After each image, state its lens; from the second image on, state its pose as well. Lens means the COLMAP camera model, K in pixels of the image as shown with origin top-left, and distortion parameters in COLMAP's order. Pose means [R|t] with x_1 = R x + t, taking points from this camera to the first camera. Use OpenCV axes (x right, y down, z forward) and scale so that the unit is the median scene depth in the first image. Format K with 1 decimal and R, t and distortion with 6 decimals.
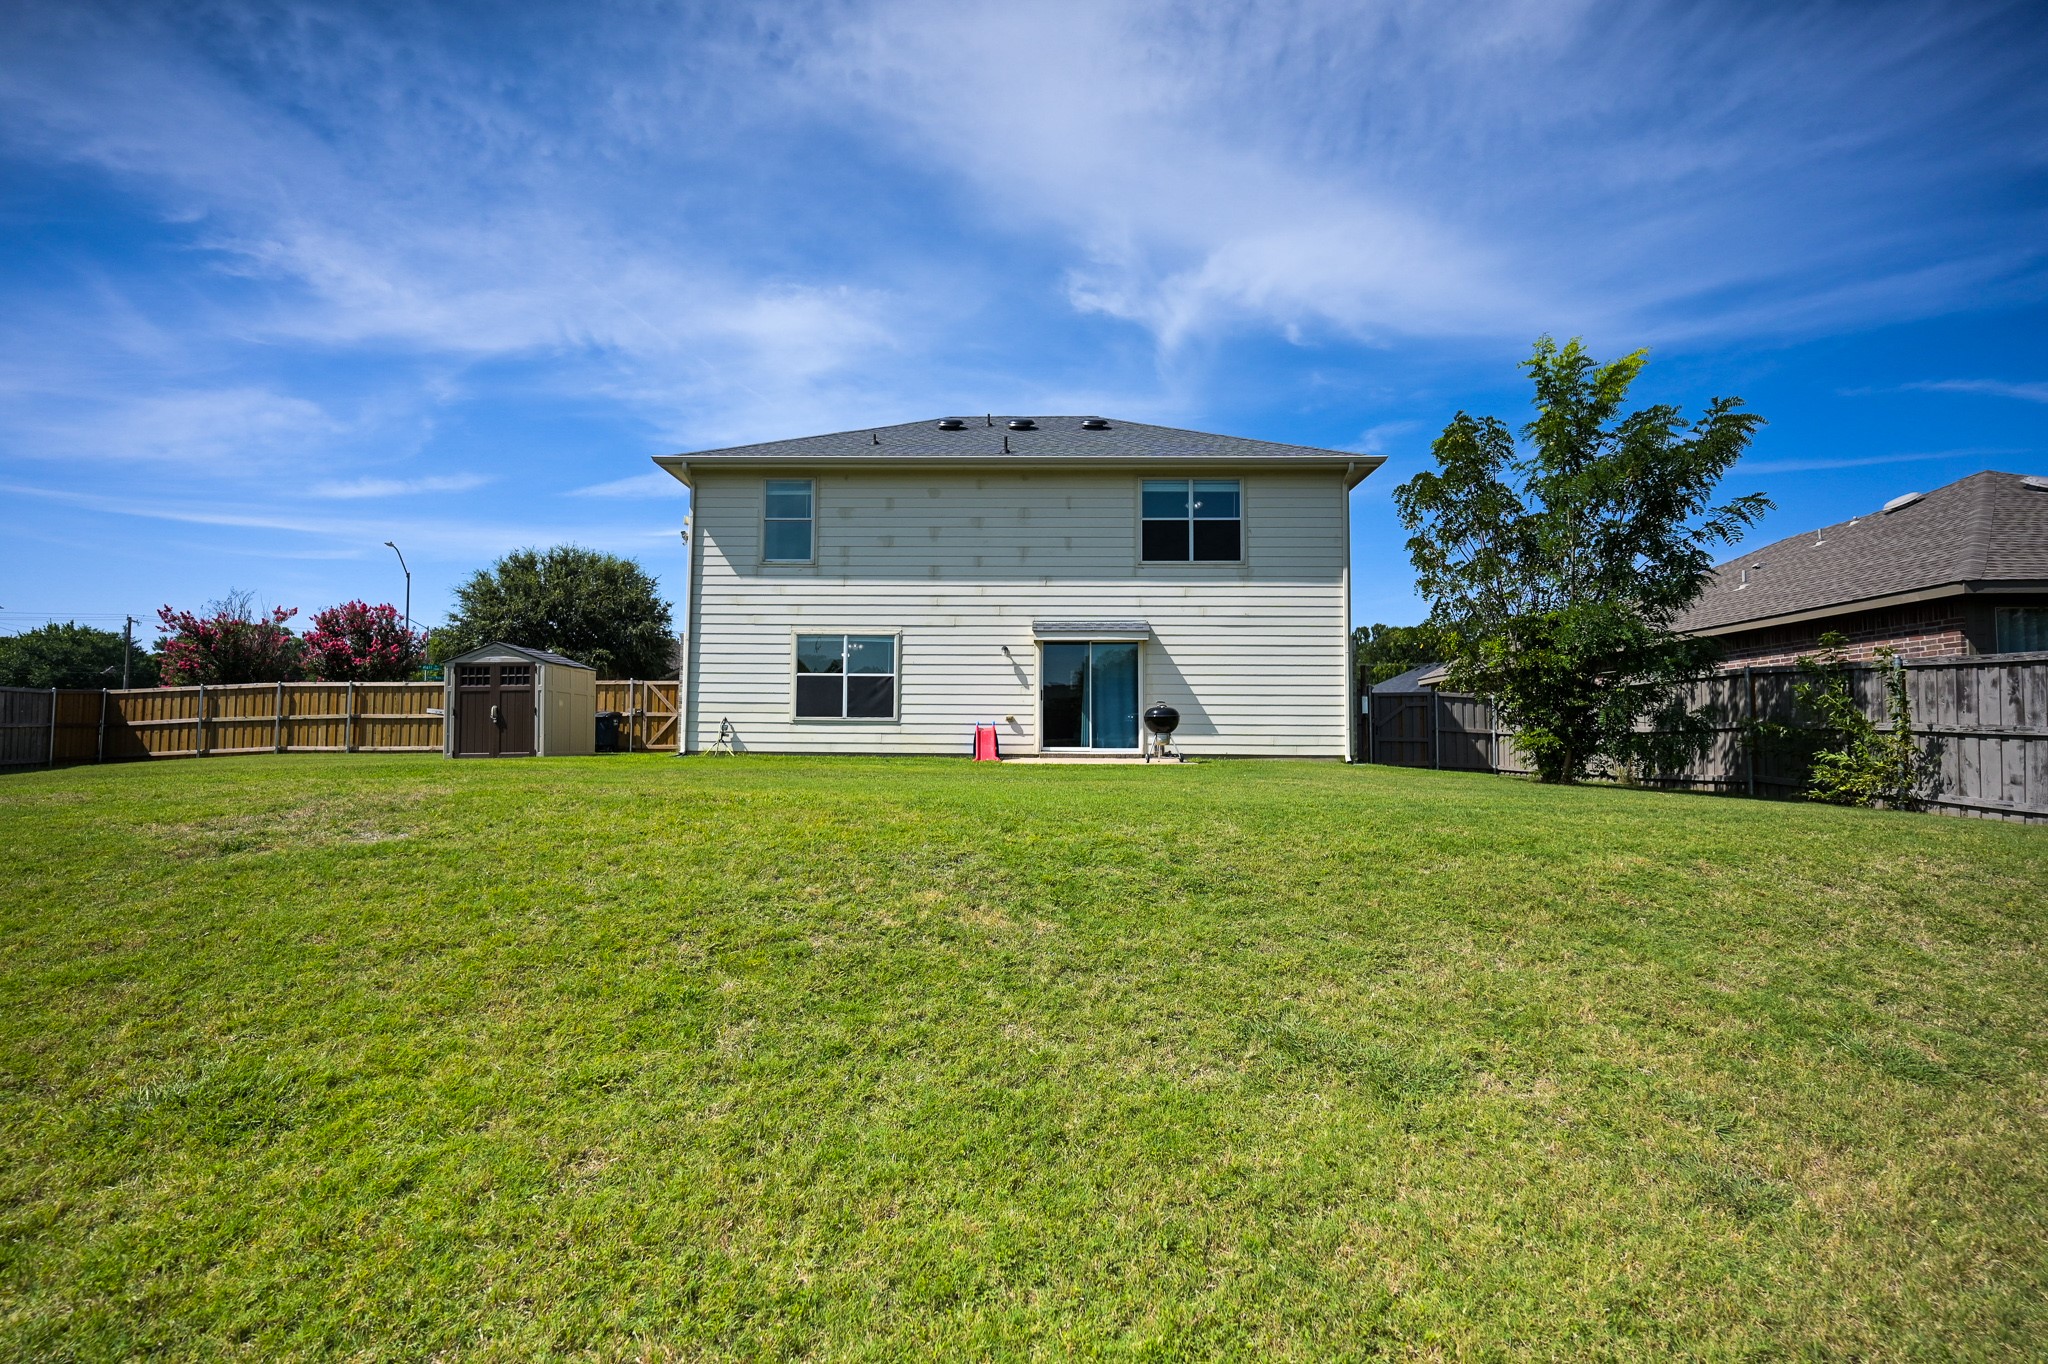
lens RADIAL K [[981.9, 0, 1010.9], [0, 981.9, 687.2], [0, 0, 1]] dist [0.000063, 0.000182]
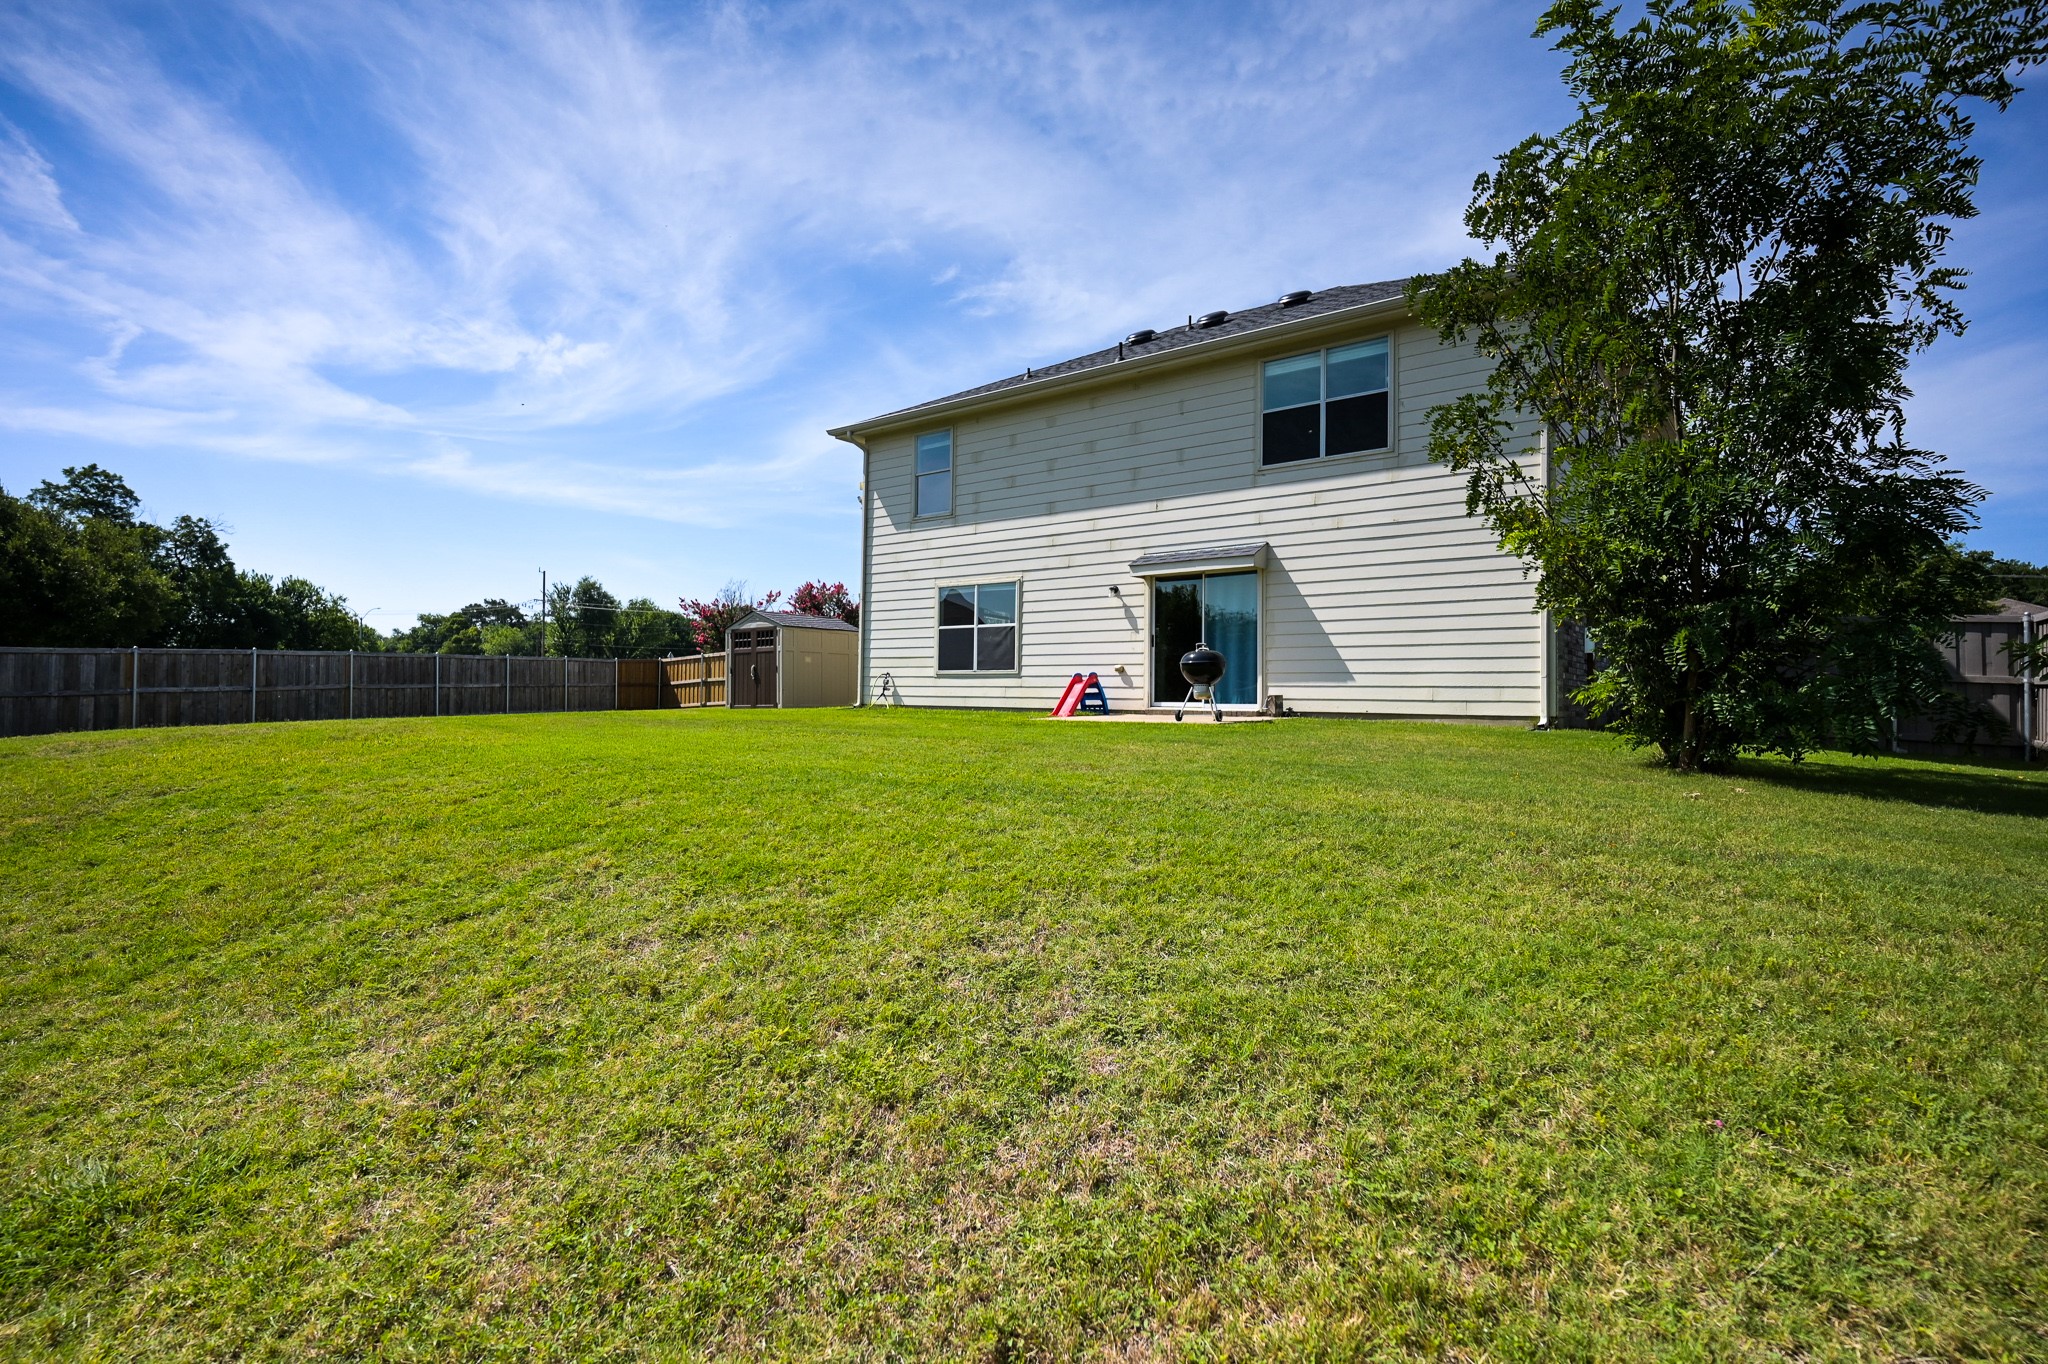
lens RADIAL K [[1023.1, 0, 1012.9], [0, 1023.1, 680.3], [0, 0, 1]] dist [0.000229, 0.000062]
pose [[0.793742, -0.008331, -0.608197, 0.467411], [0.029700, 0.999244, 0.025073, 0.016138], [0.607529, -0.037964, 0.793390, 0.220748]]
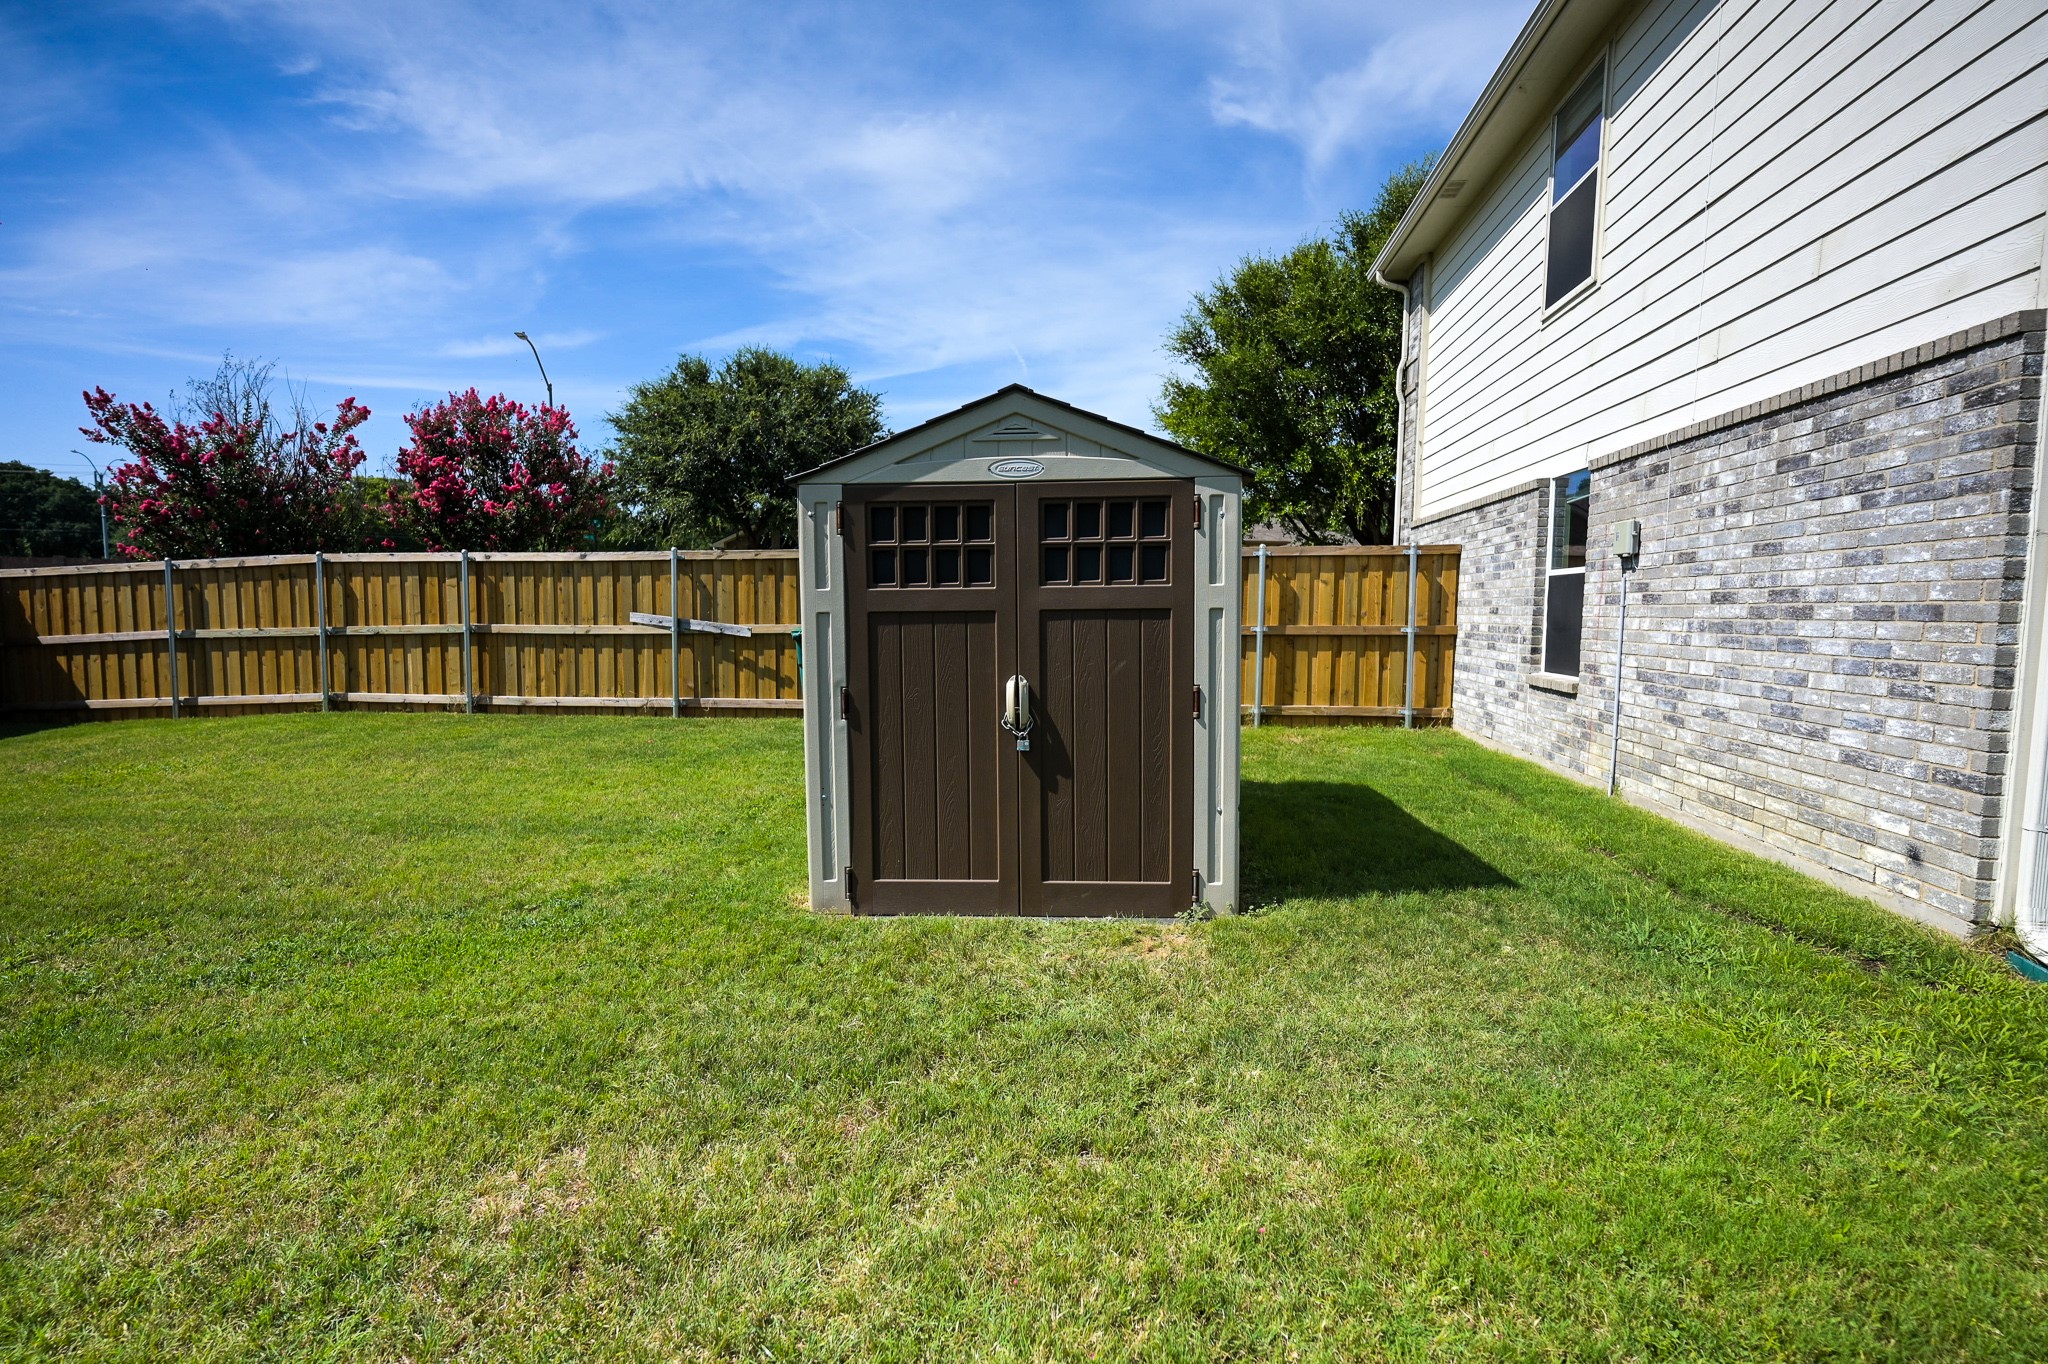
lens RADIAL K [[991.2, 0, 1012.3], [0, 991.2, 683.1], [0, 0, 1]] dist [-0.000227, -0.000058]
pose [[0.993605, 0.013697, -0.112076, -0.507159], [0.001883, 0.990466, 0.137741, -0.010814], [0.112894, -0.137071, 0.984107, 0.783091]]
